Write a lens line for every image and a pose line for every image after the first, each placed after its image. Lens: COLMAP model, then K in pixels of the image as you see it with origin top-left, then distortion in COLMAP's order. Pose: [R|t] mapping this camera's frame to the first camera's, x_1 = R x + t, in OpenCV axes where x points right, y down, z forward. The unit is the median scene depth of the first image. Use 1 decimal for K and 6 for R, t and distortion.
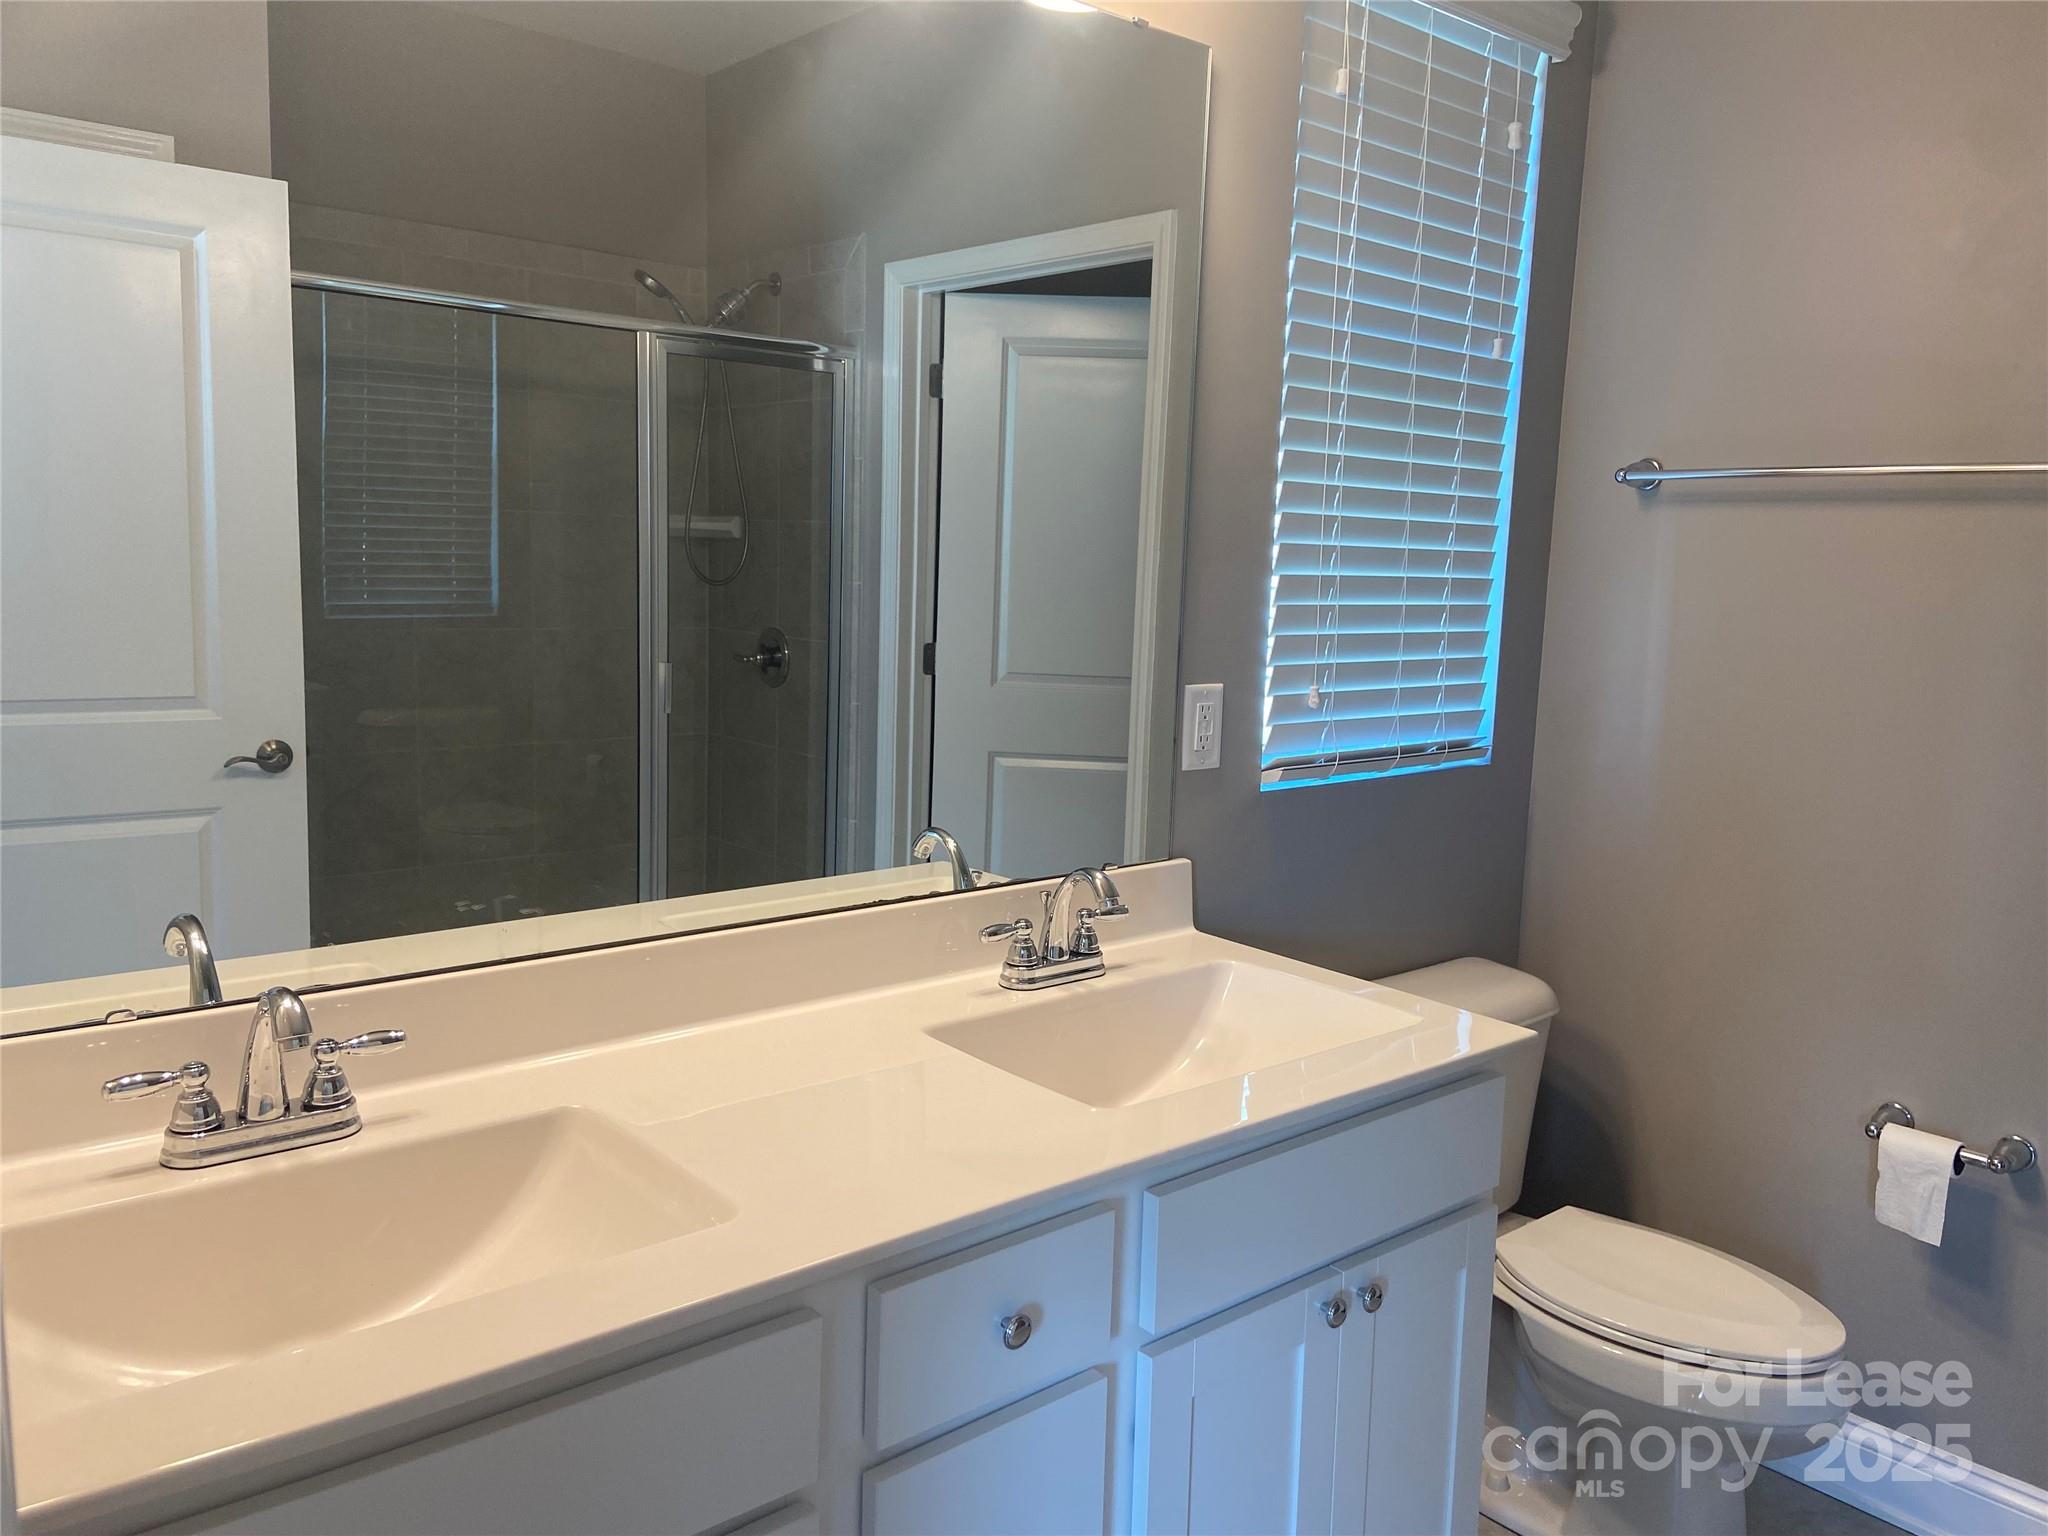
lens RADIAL K [[1529.5, 0, 1024.0], [0, 1529.5, 768.0], [0, 0, 1]] dist [0.111382, -0.127138]
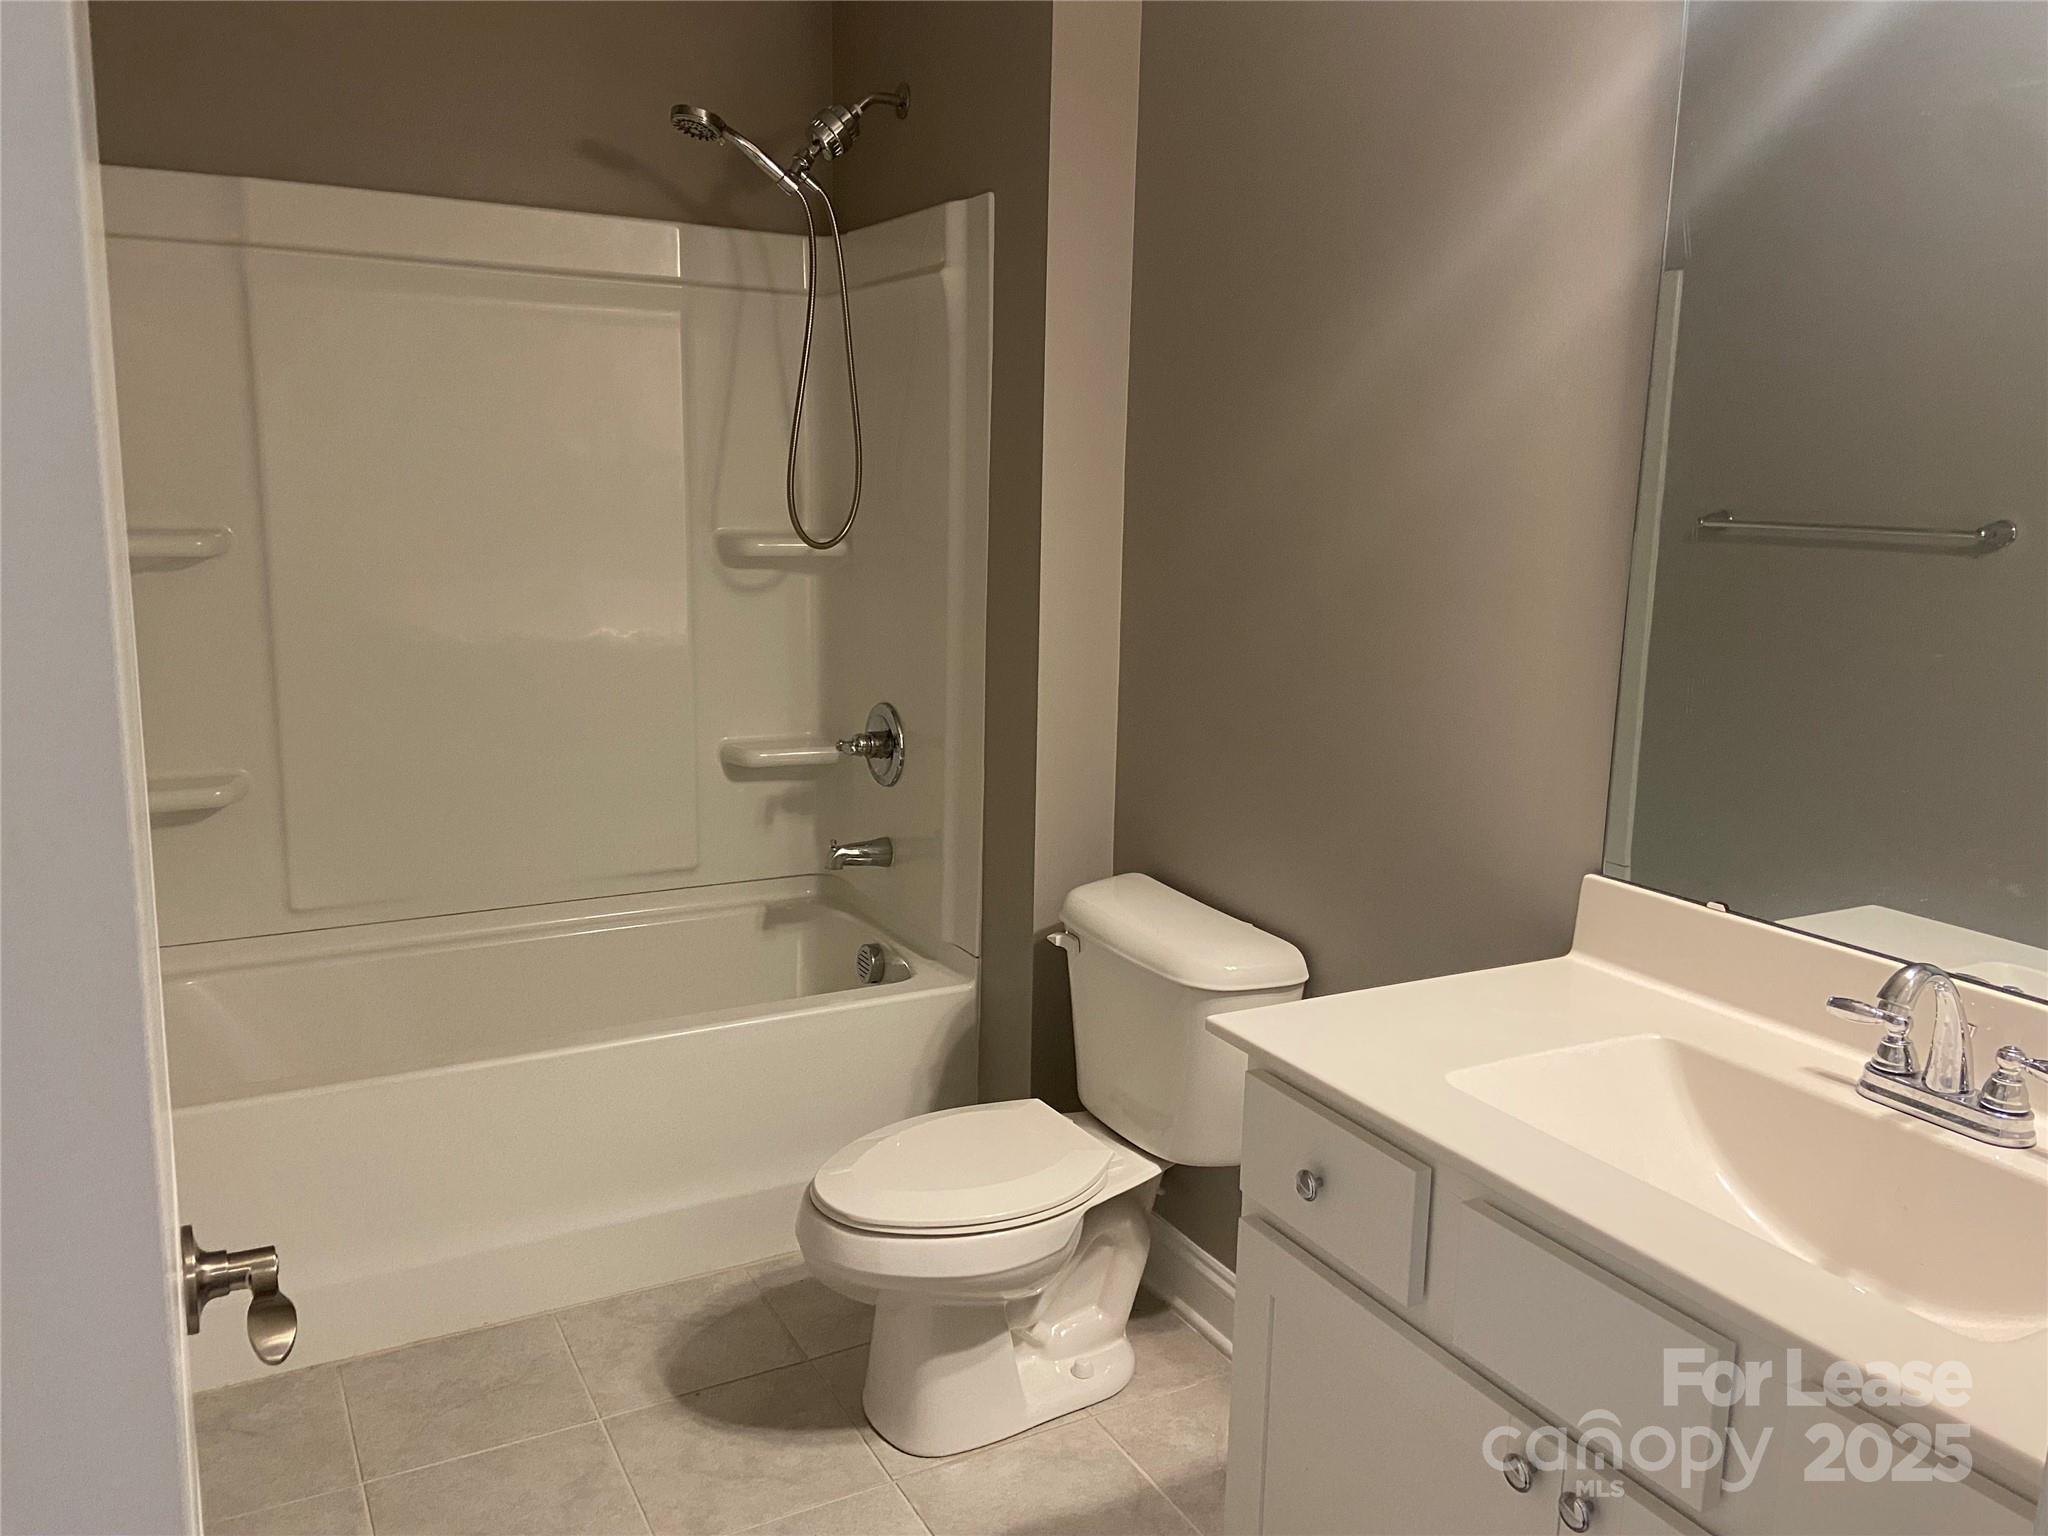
lens RADIAL K [[1529.5, 0, 1024.0], [0, 1529.5, 768.0], [0, 0, 1]] dist [0.111382, -0.127138]
pose [[-0.196452, 0.131135, -0.971705, 0.746542], [-0.174500, 0.970520, 0.166254, -0.066250], [0.964861, 0.202224, -0.167777, 0.615557]]
